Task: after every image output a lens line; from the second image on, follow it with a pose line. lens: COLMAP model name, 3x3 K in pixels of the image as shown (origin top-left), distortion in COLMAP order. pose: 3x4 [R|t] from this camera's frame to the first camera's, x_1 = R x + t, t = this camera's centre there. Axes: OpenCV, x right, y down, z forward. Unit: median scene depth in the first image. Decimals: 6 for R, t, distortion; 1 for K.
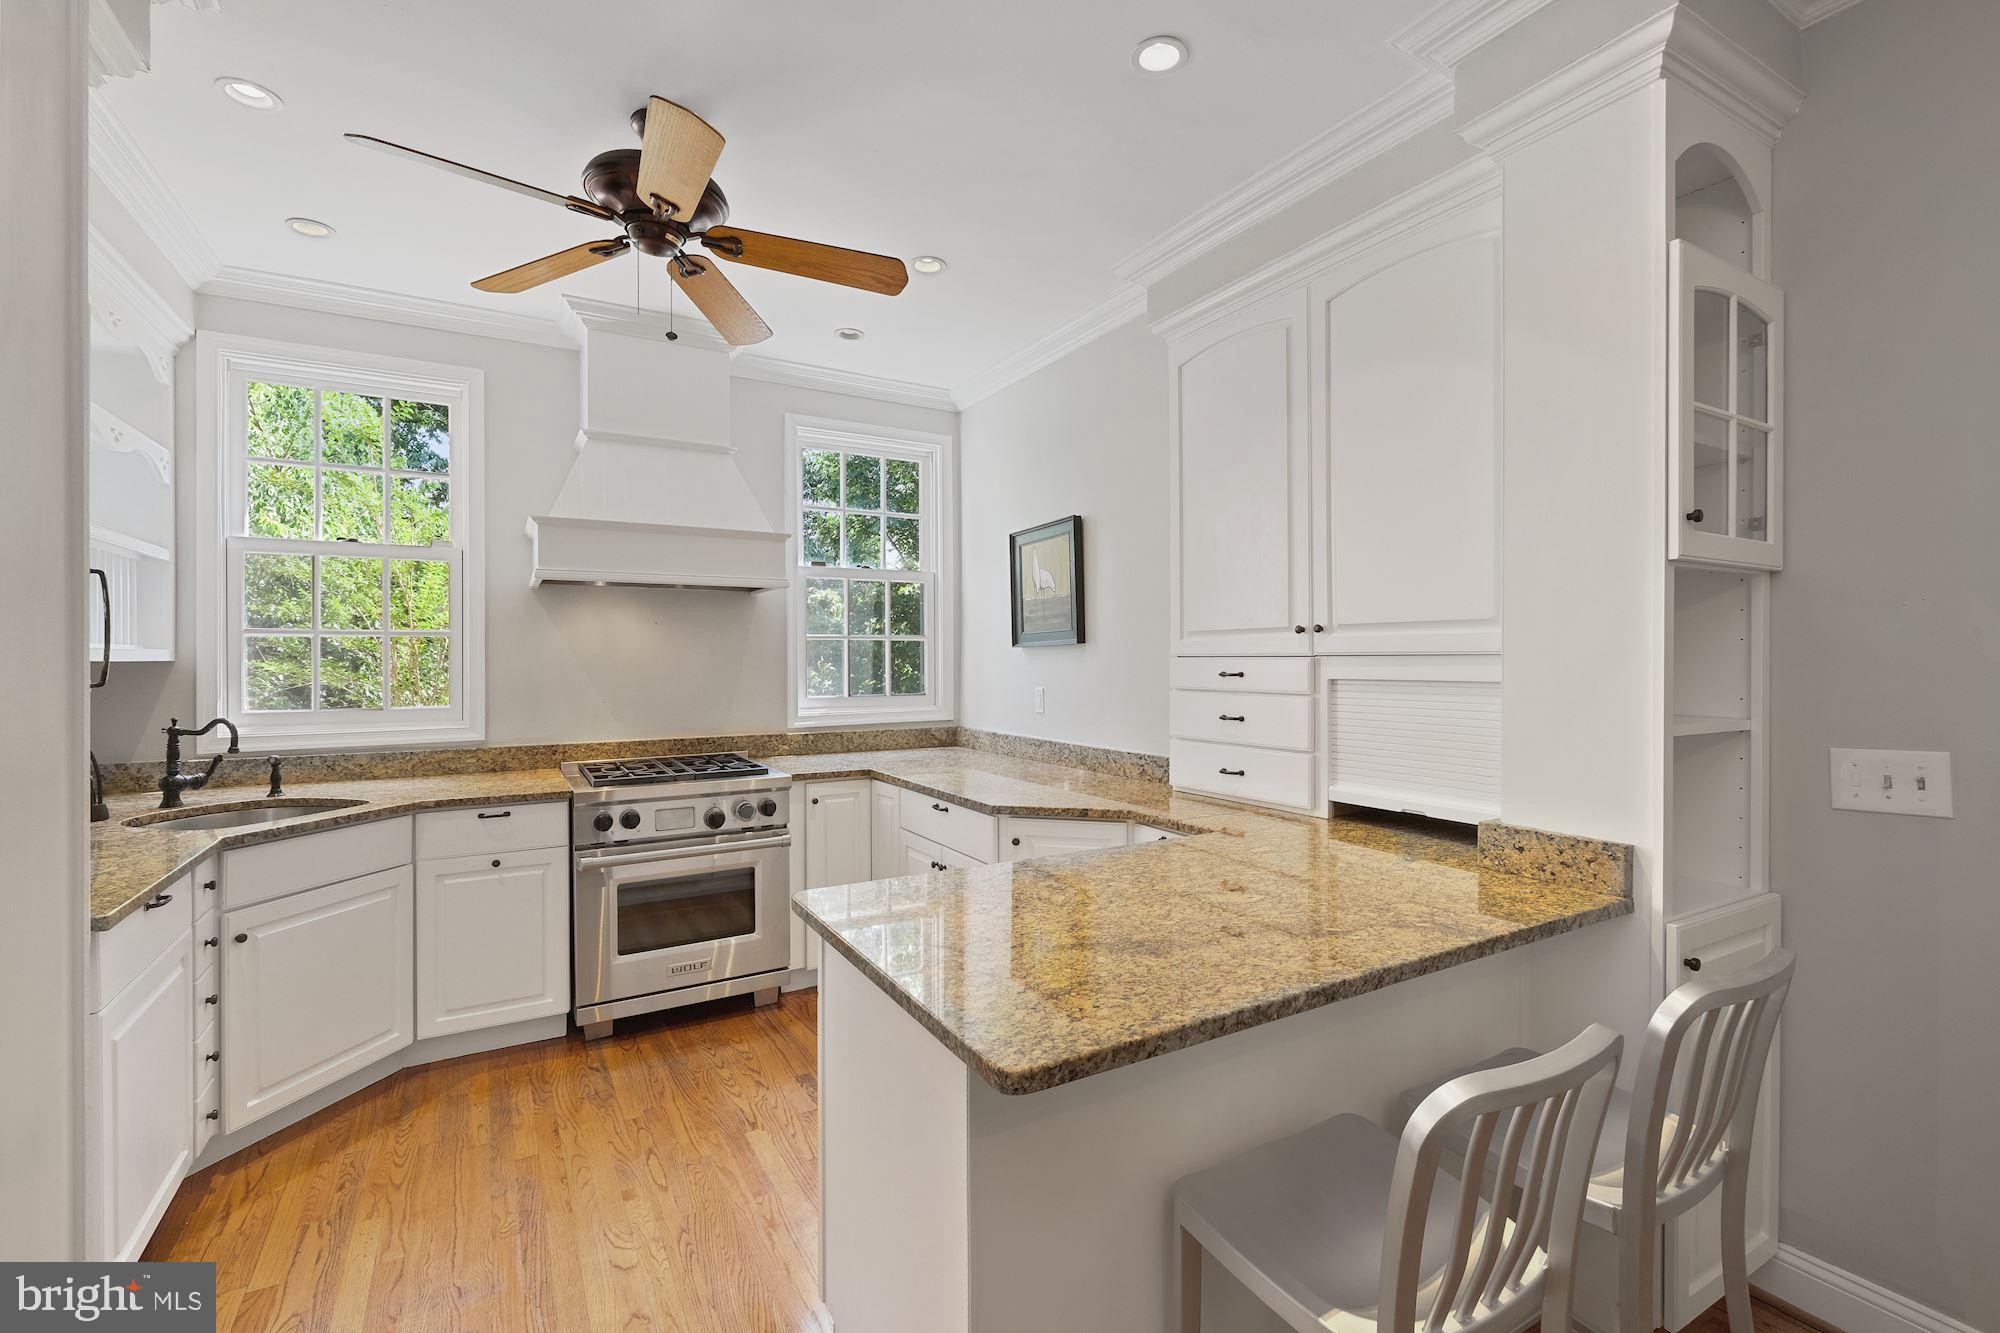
lens RADIAL K [[882.3, 0, 997.8], [0, 882.3, 663.9], [0, 0, 1]] dist [-0.002790, -0.000309]
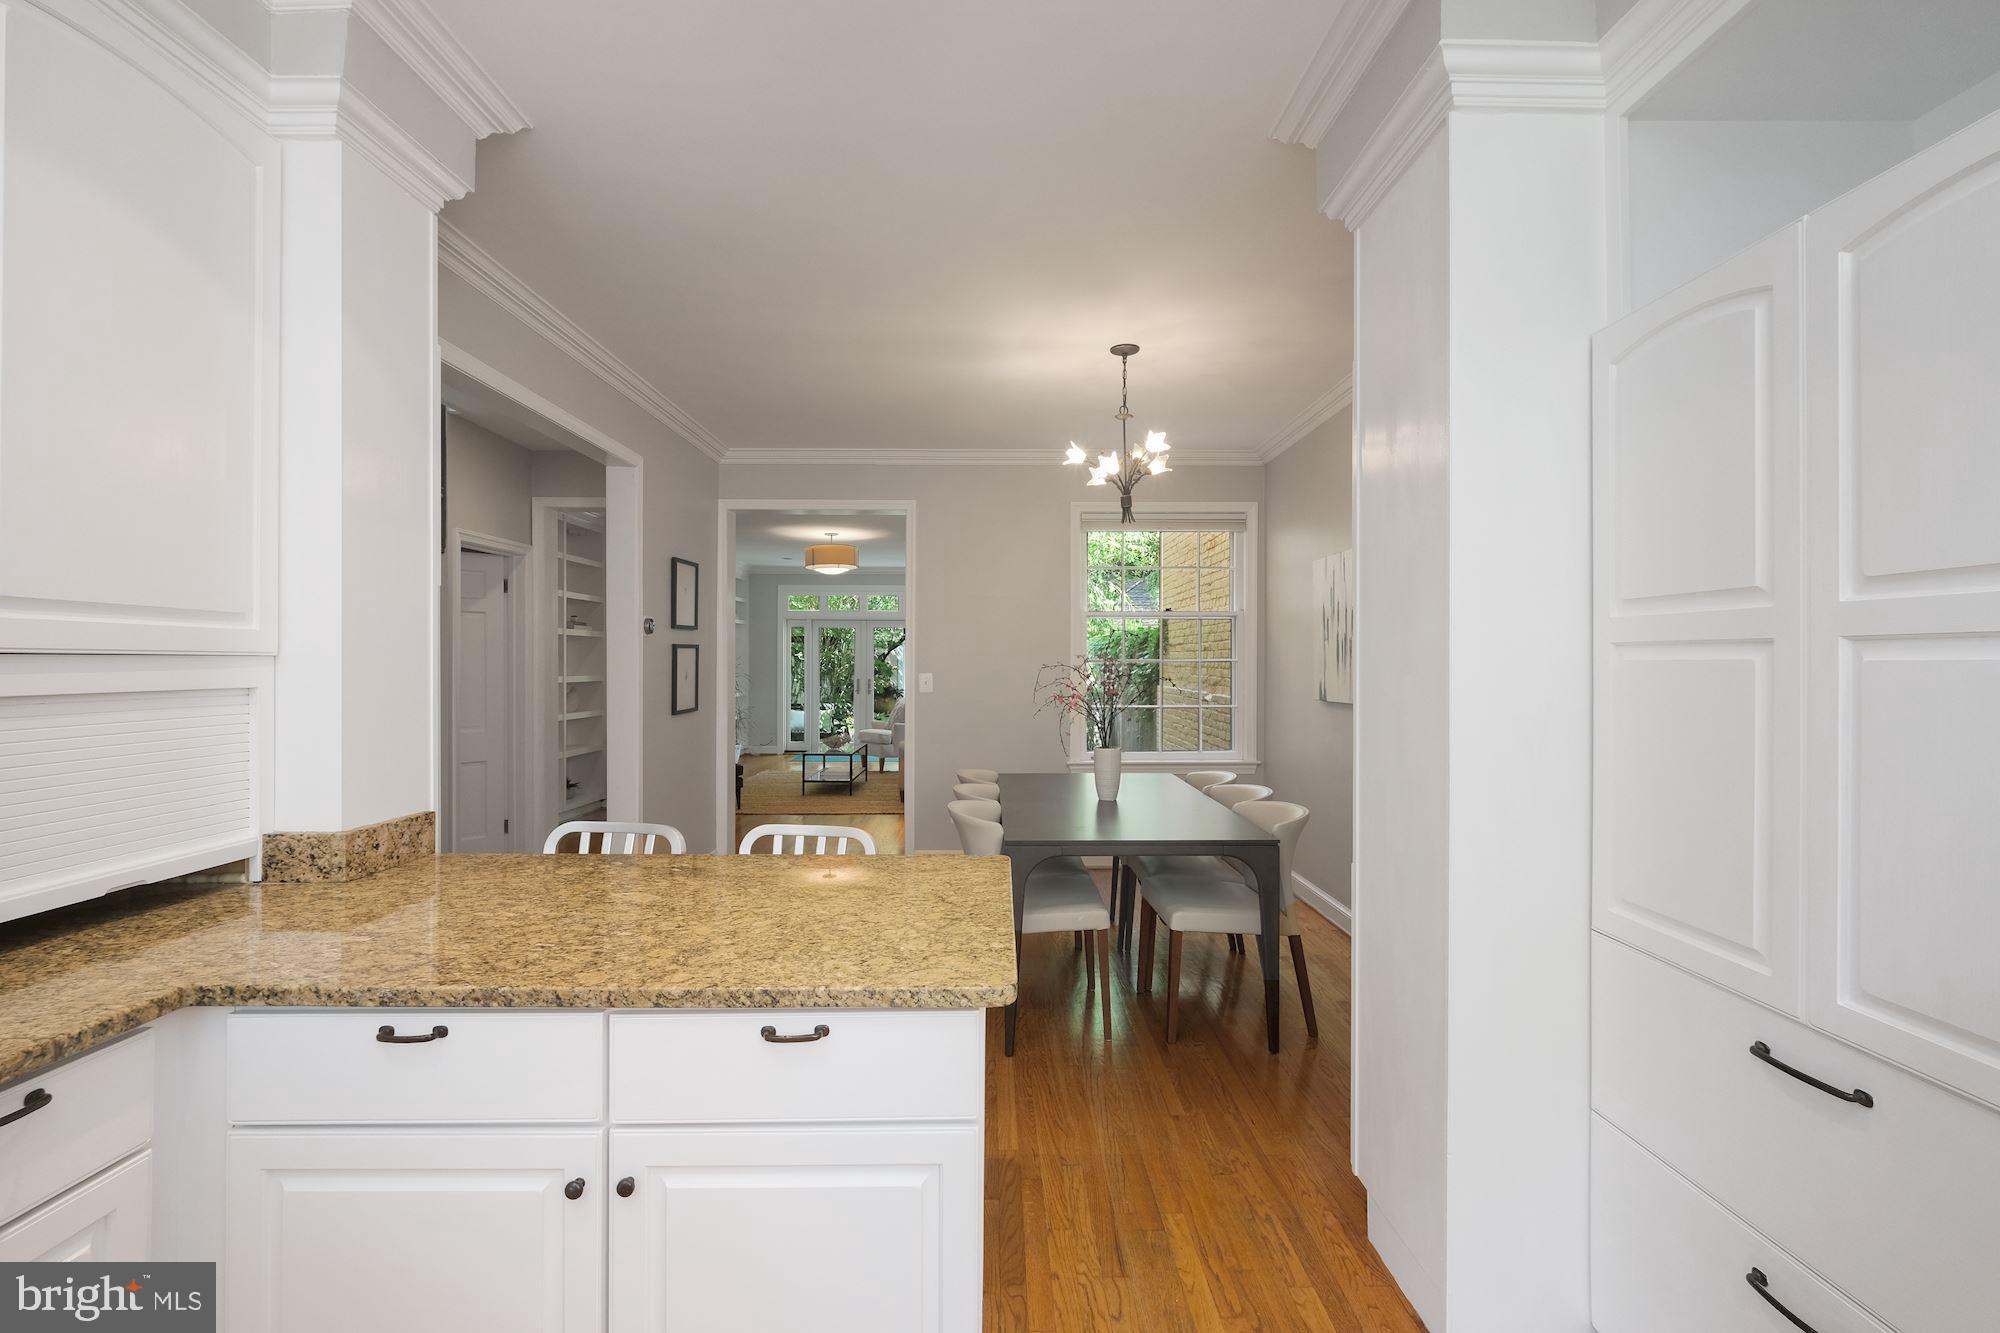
lens RADIAL K [[882.3, 0, 1012.1], [0, 882.3, 667.3], [0, 0, 1]] dist [-0.002790, -0.000309]
pose [[-0.880366, -0.001616, 0.474293, -0.301305], [0.002902, 0.999957, 0.008794, -0.002668], [-0.474287, 0.009119, -0.880323, 0.858953]]
